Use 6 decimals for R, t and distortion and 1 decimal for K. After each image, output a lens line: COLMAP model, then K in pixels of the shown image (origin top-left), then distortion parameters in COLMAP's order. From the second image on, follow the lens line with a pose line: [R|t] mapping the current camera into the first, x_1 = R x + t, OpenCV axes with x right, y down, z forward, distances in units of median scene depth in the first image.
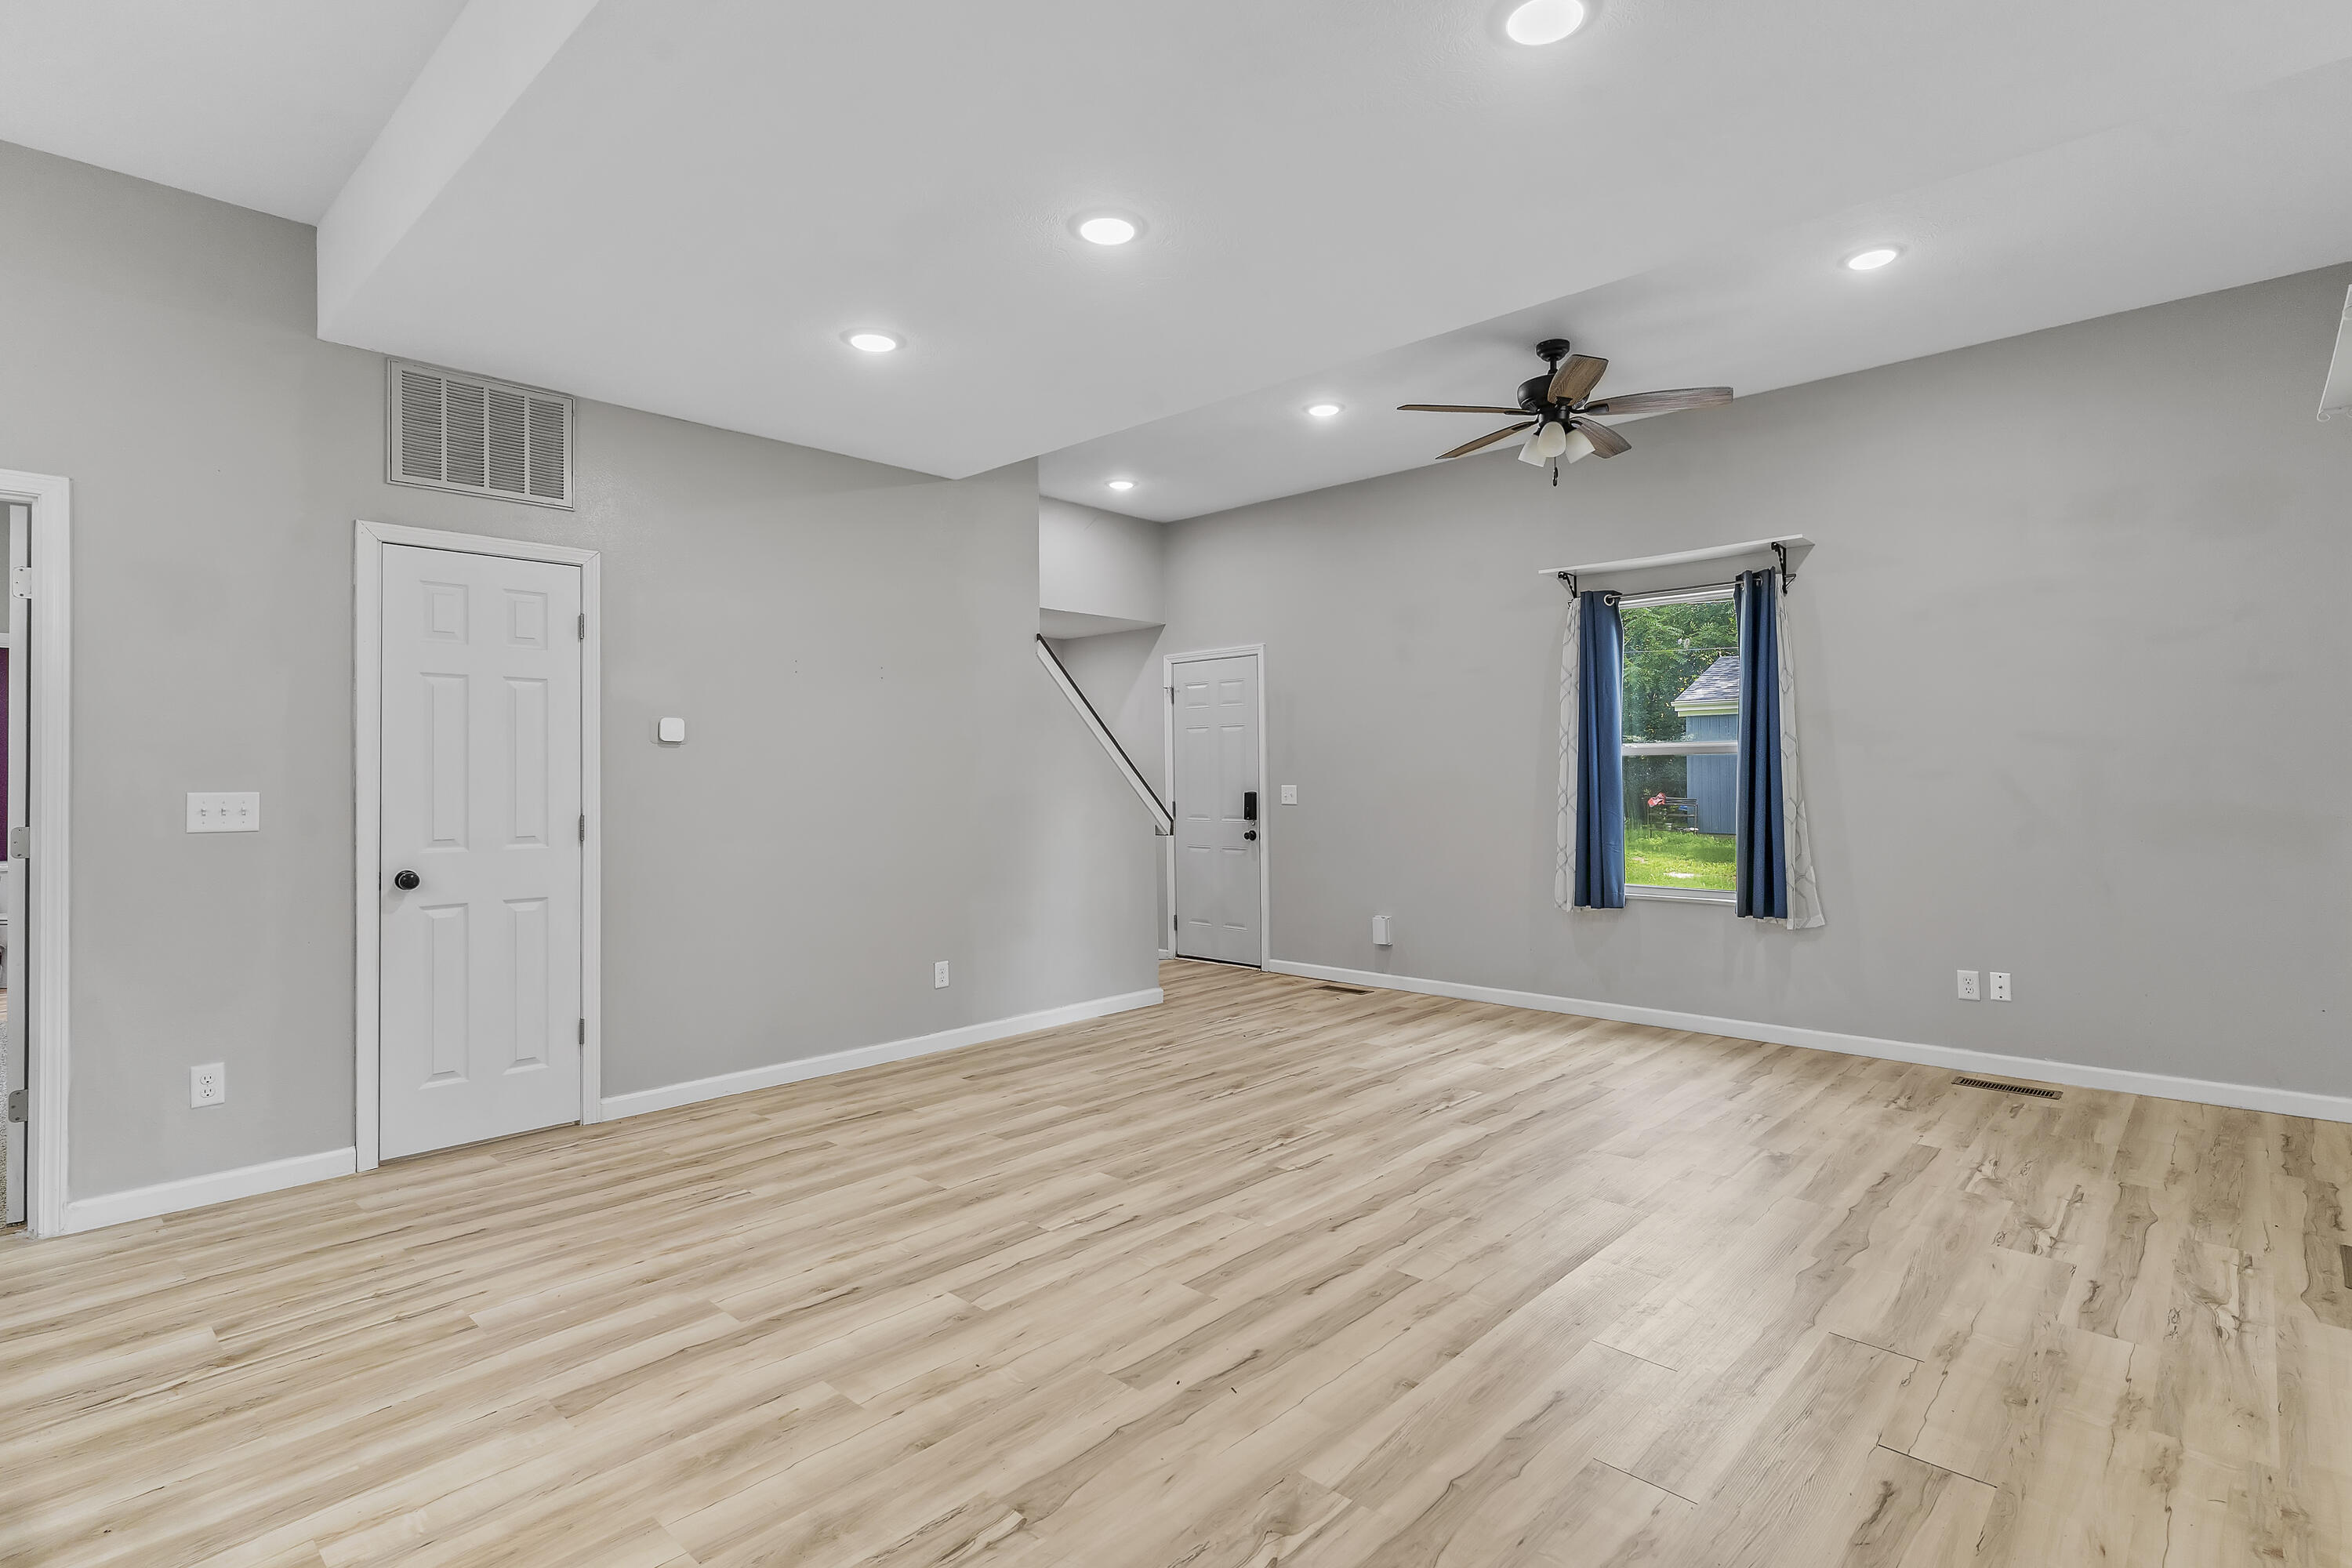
lens RADIAL K [[1138.2, 0, 1171.3], [0, 1138.2, 770.5], [0, 0, 1]] dist [0.000014, -0.001845]
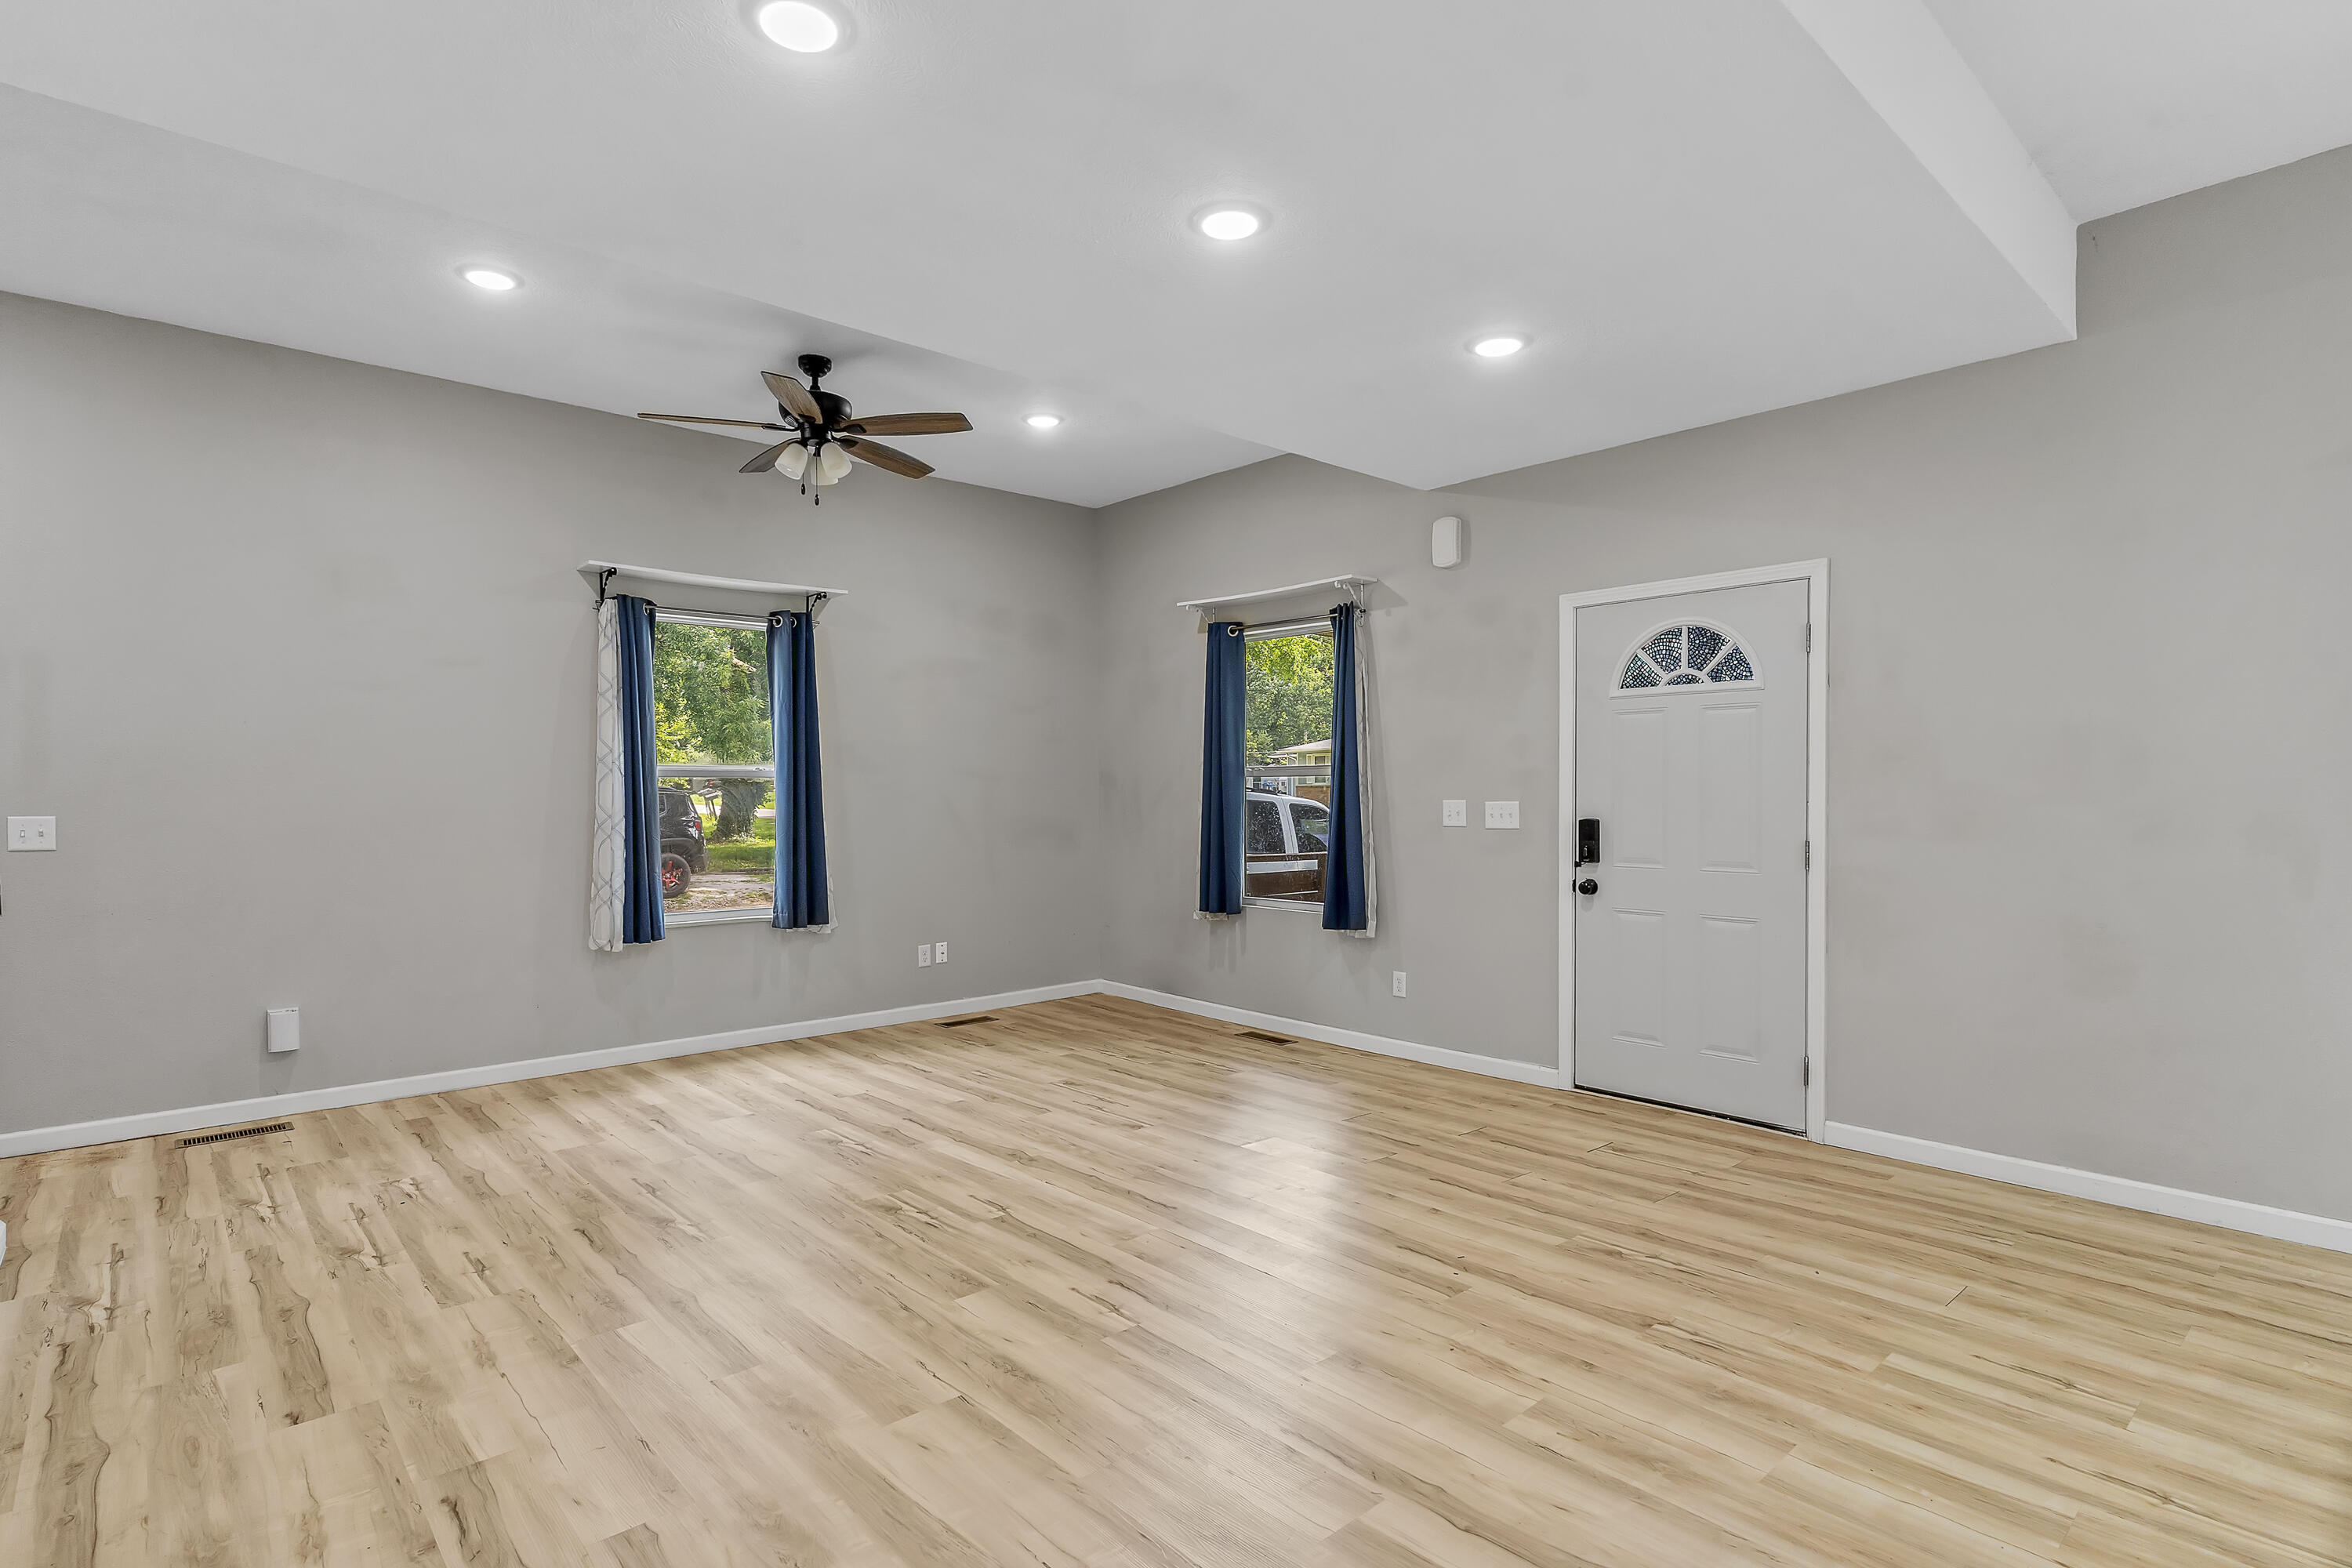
lens RADIAL K [[1138.2, 0, 1208.4], [0, 1138.2, 826.9], [0, 0, 1]] dist [0.000014, -0.001845]
pose [[0.085130, -0.022779, 0.996109, -0.782897], [-0.003898, 0.999723, 0.023195, 0.005383], [-0.996362, -0.005858, 0.085017, 0.717882]]
